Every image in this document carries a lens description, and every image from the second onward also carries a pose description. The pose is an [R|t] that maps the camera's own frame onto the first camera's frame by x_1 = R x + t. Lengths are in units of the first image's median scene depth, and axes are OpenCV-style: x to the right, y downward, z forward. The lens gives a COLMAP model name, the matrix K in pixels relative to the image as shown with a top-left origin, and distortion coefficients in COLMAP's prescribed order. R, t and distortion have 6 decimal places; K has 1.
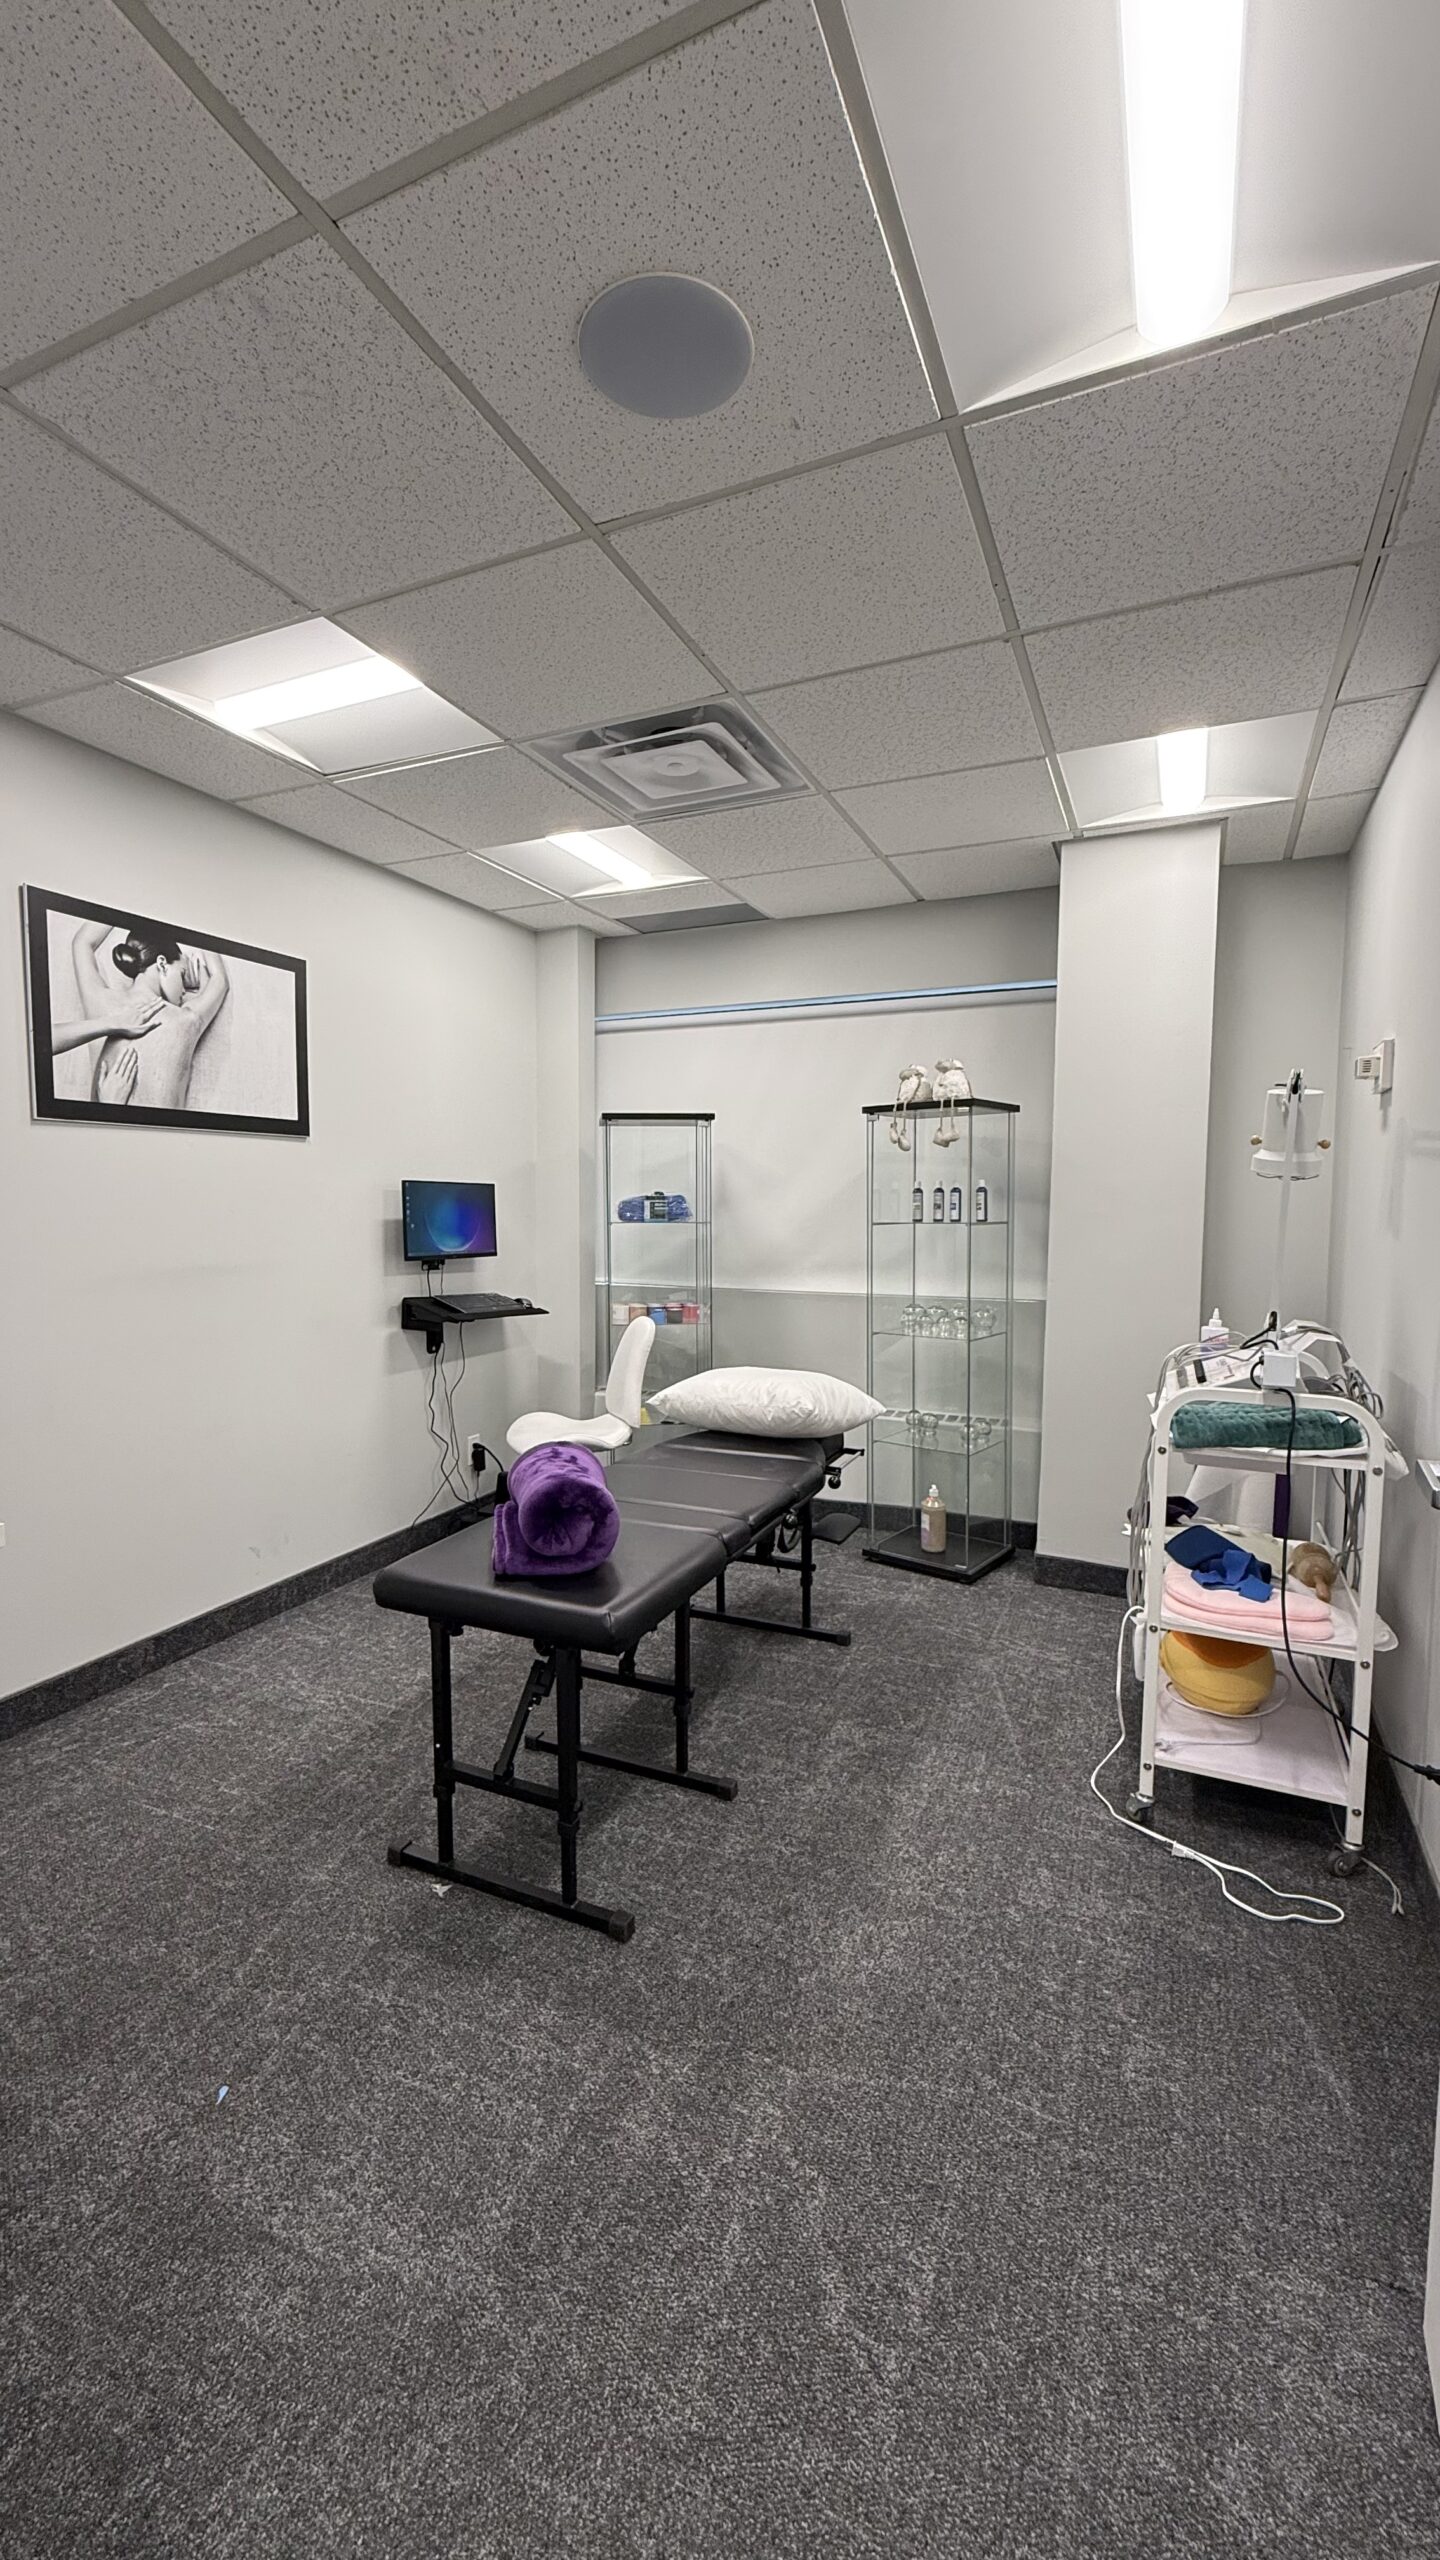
lens RADIAL K [[1031.1, 0, 710.8], [0, 1031.1, 1272.1], [0, 0, 1]] dist [-0.001032, 0.000677]
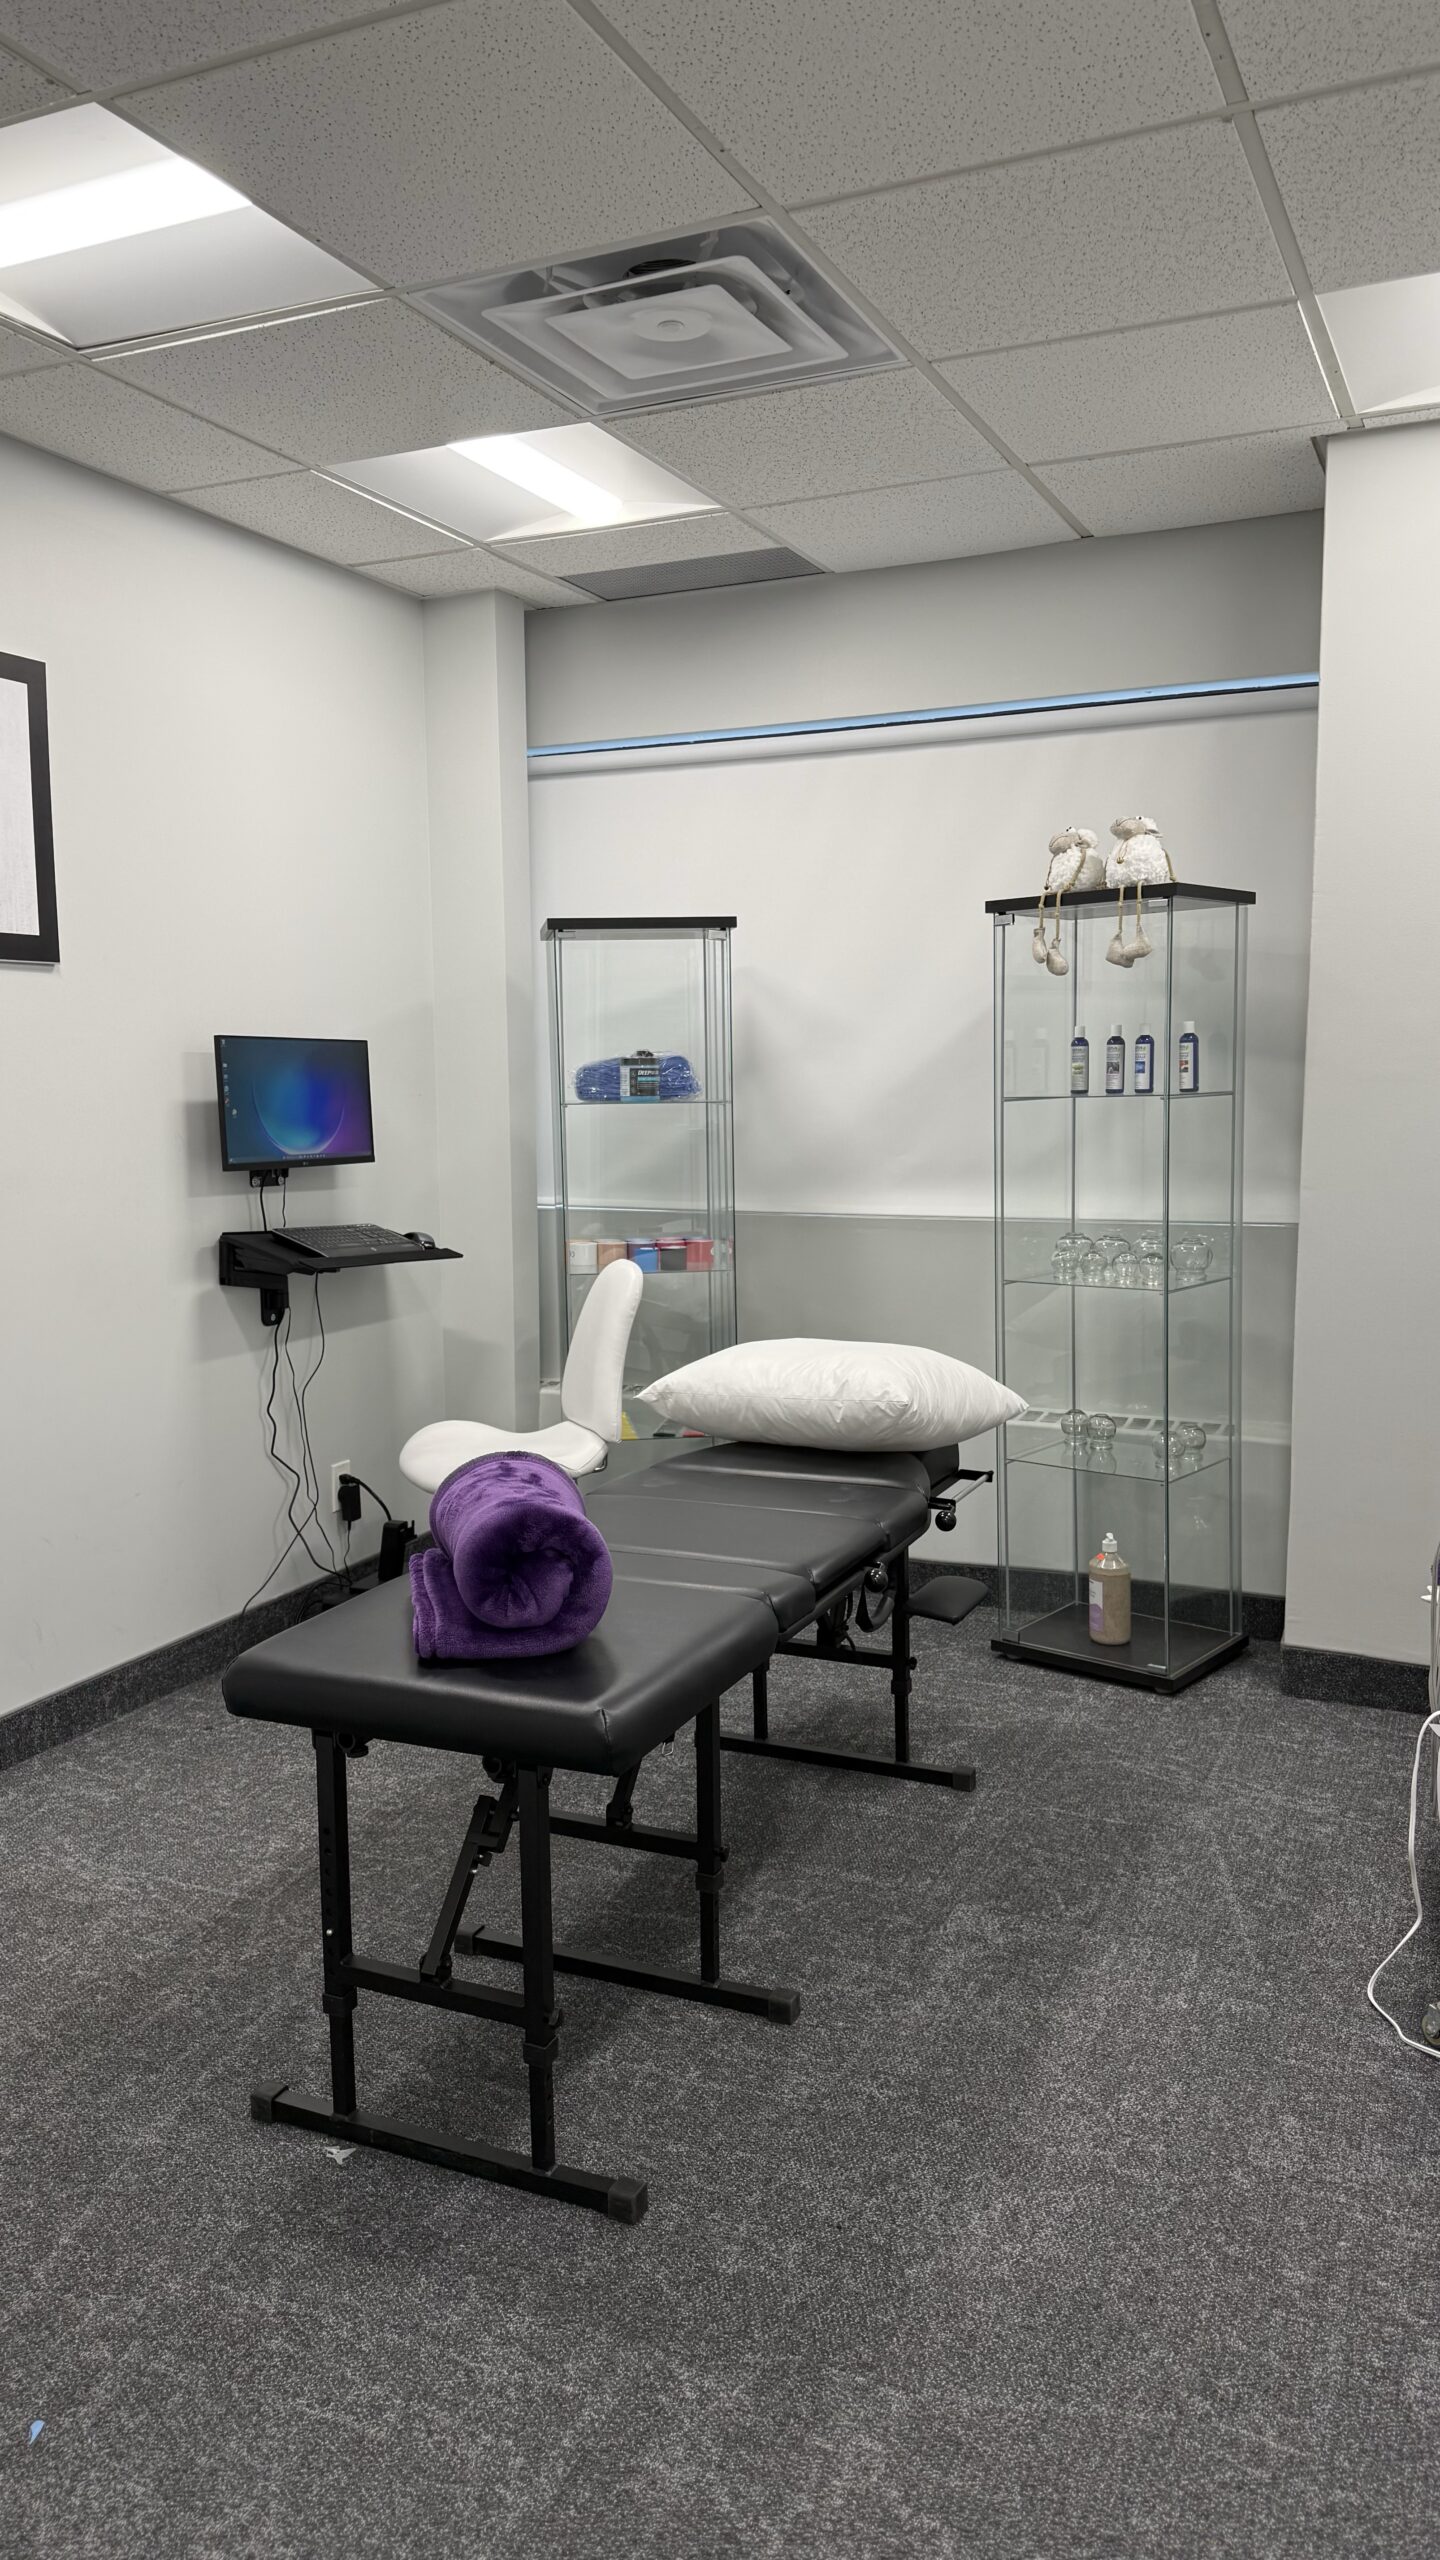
lens RADIAL K [[1853.0, 0, 705.4], [0, 1853.0, 1266.0], [0, 0, 1]] dist [0.063005, -0.070042]
pose [[0.999905, -0.013482, -0.002981, -0.018358], [0.013592, 0.999088, 0.040472, 0.005505], [0.002433, -0.040508, 0.999176, -0.098295]]
